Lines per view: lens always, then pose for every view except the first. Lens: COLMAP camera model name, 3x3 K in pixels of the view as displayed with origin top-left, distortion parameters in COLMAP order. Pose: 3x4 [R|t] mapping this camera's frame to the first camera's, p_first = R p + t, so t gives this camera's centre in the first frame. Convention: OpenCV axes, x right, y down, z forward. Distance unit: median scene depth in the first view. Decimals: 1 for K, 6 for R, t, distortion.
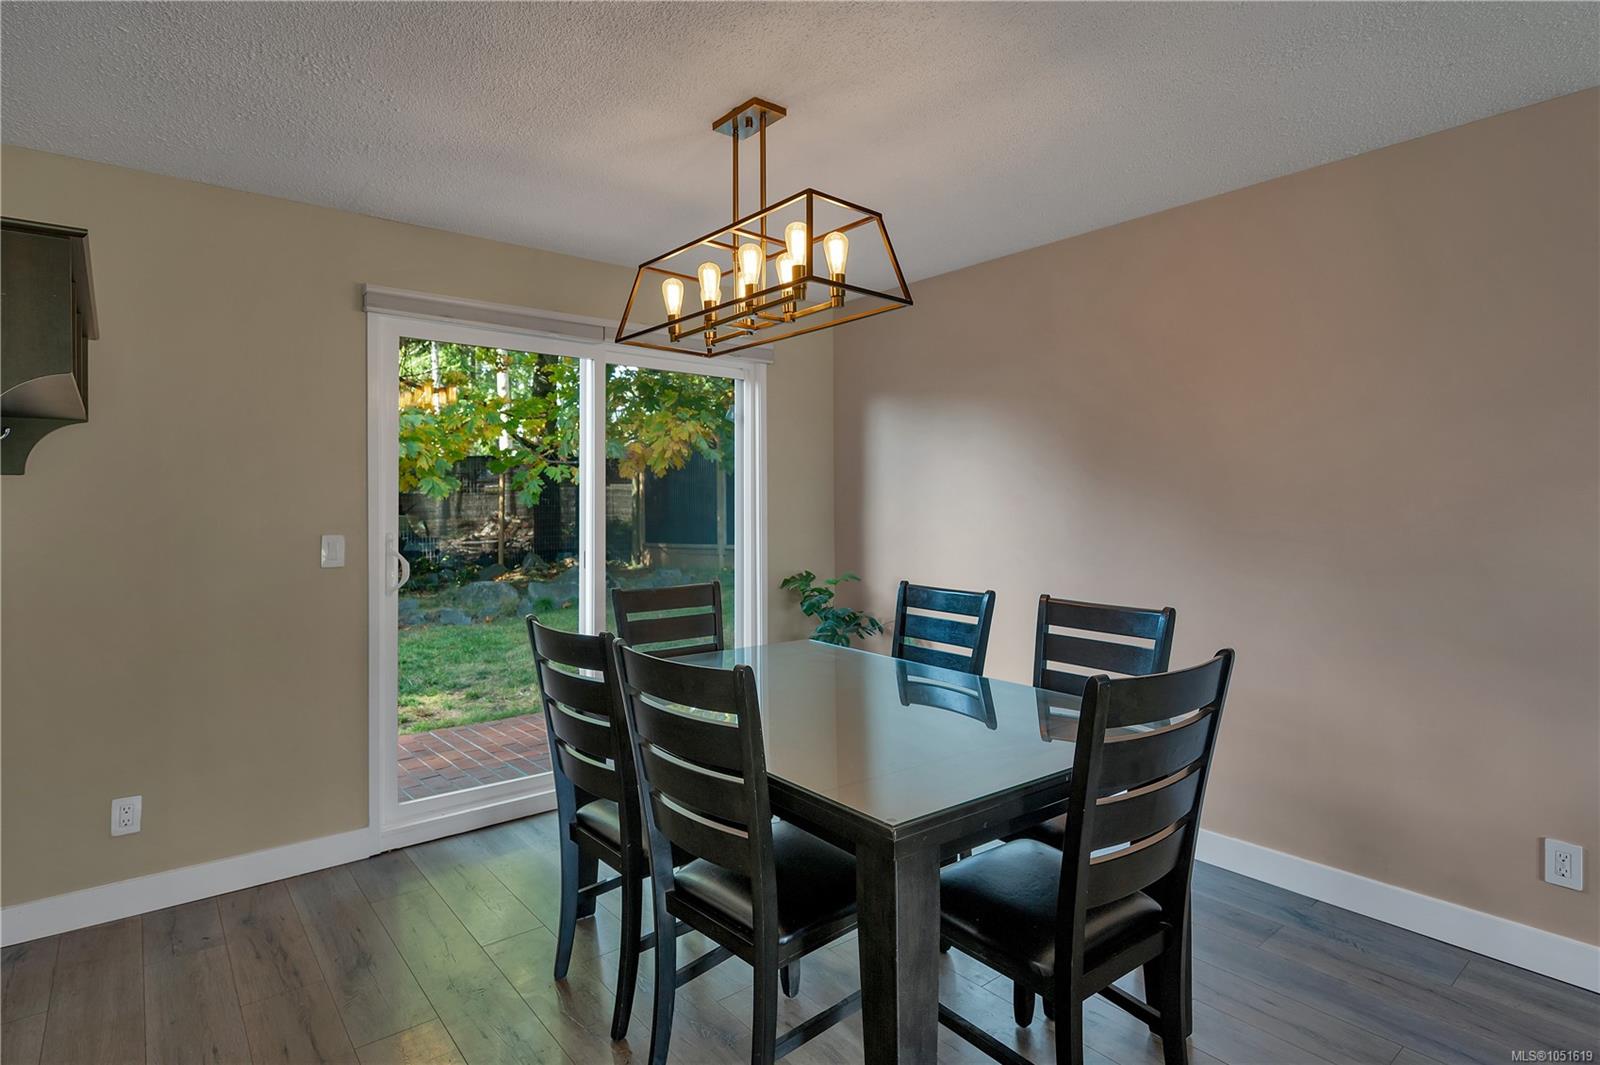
lens RADIAL K [[871.6, 0, 800.0], [0, 871.6, 532.5], [0, 0, 1]] dist [-0.014554, 0.000042]
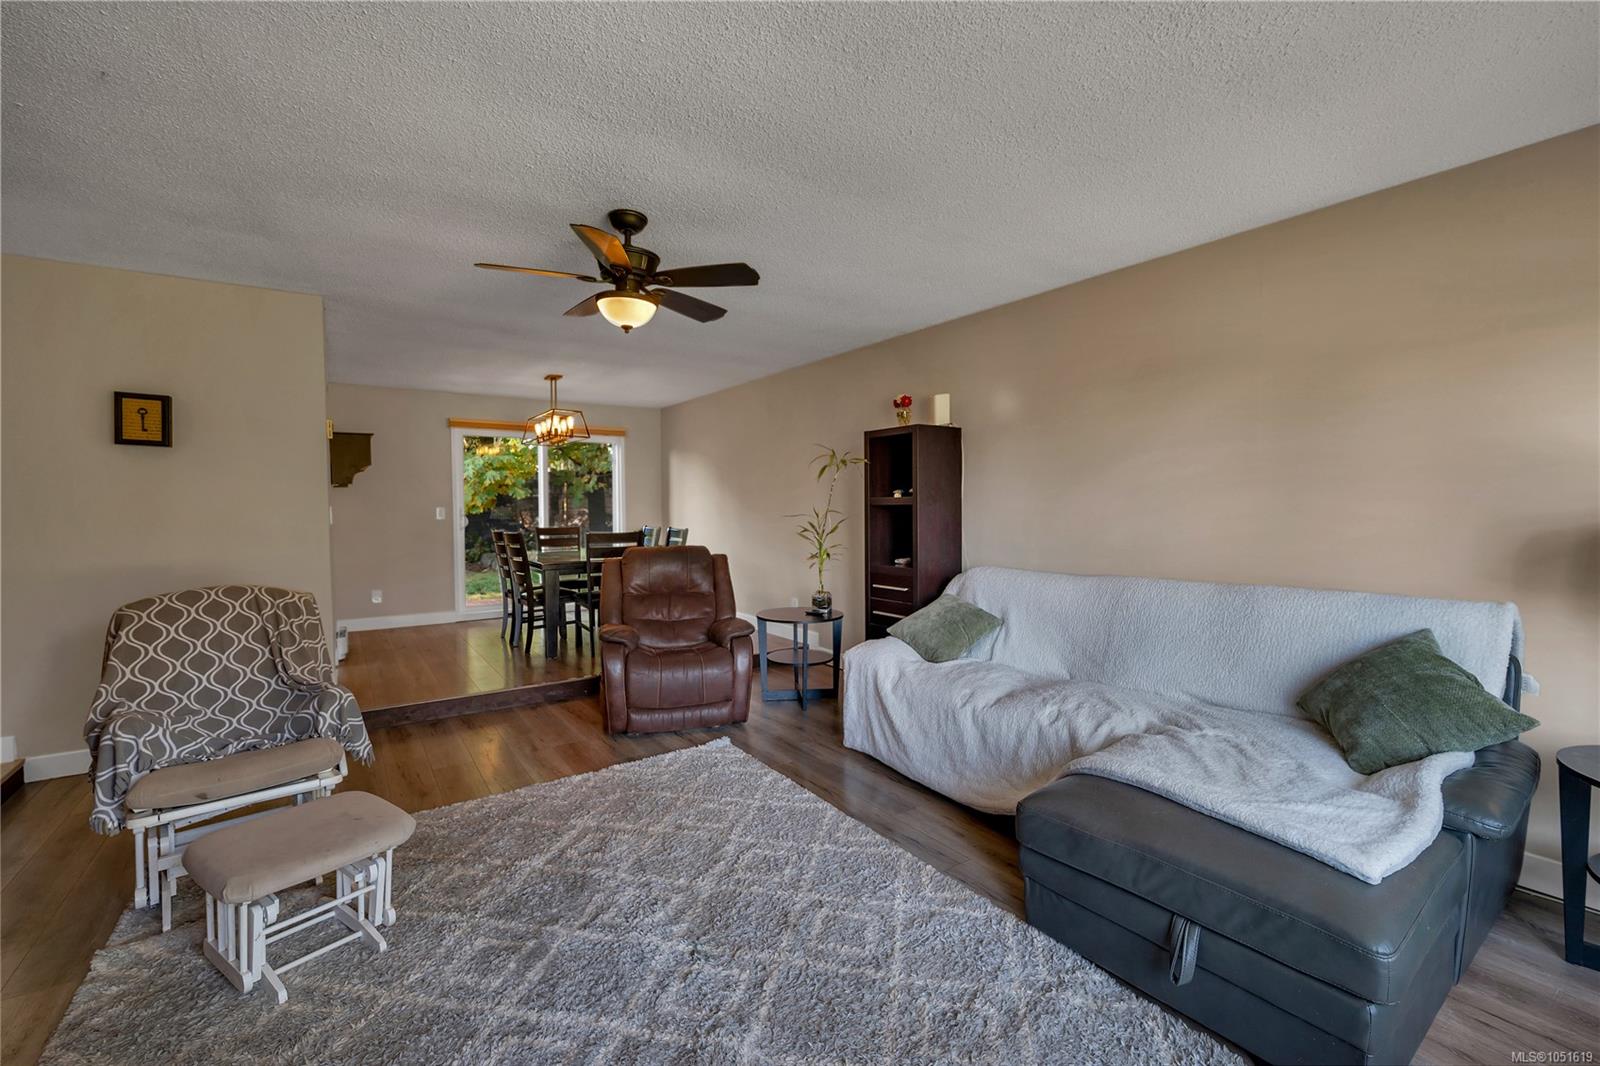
lens RADIAL K [[704.0, 0, 796.6], [0, 704.0, 528.1], [0, 0, 1]] dist [-0.002641, -0.000271]
pose [[0.994511, -0.010675, -0.104086, 0.868456], [0.010855, 0.999940, 0.001165, 0.074847], [0.104067, -0.002289, 0.994568, -1.194056]]
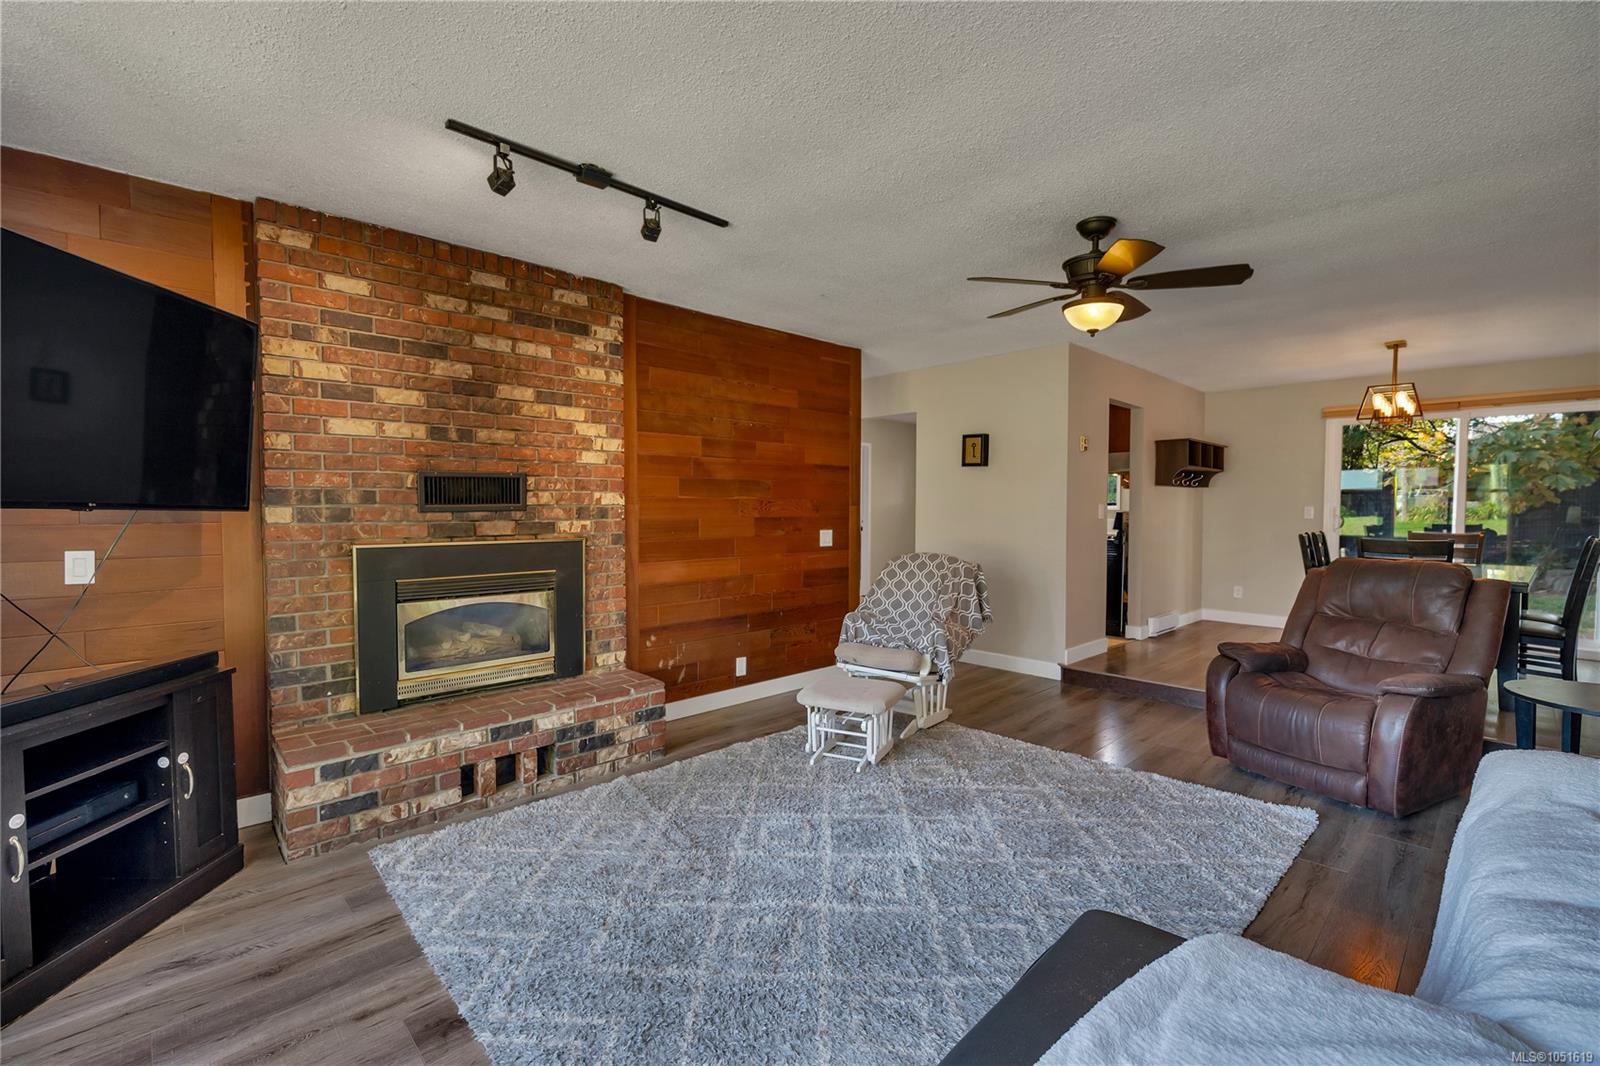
lens RADIAL K [[704.0, 0, 796.6], [0, 704.0, 528.1], [0, 0, 1]] dist [-0.002641, -0.000271]
pose [[0.039086, 0.022292, -0.998987, 1.551433], [-0.030577, 0.999310, 0.021103, 0.067510], [0.998768, 0.029721, 0.039741, -0.684116]]
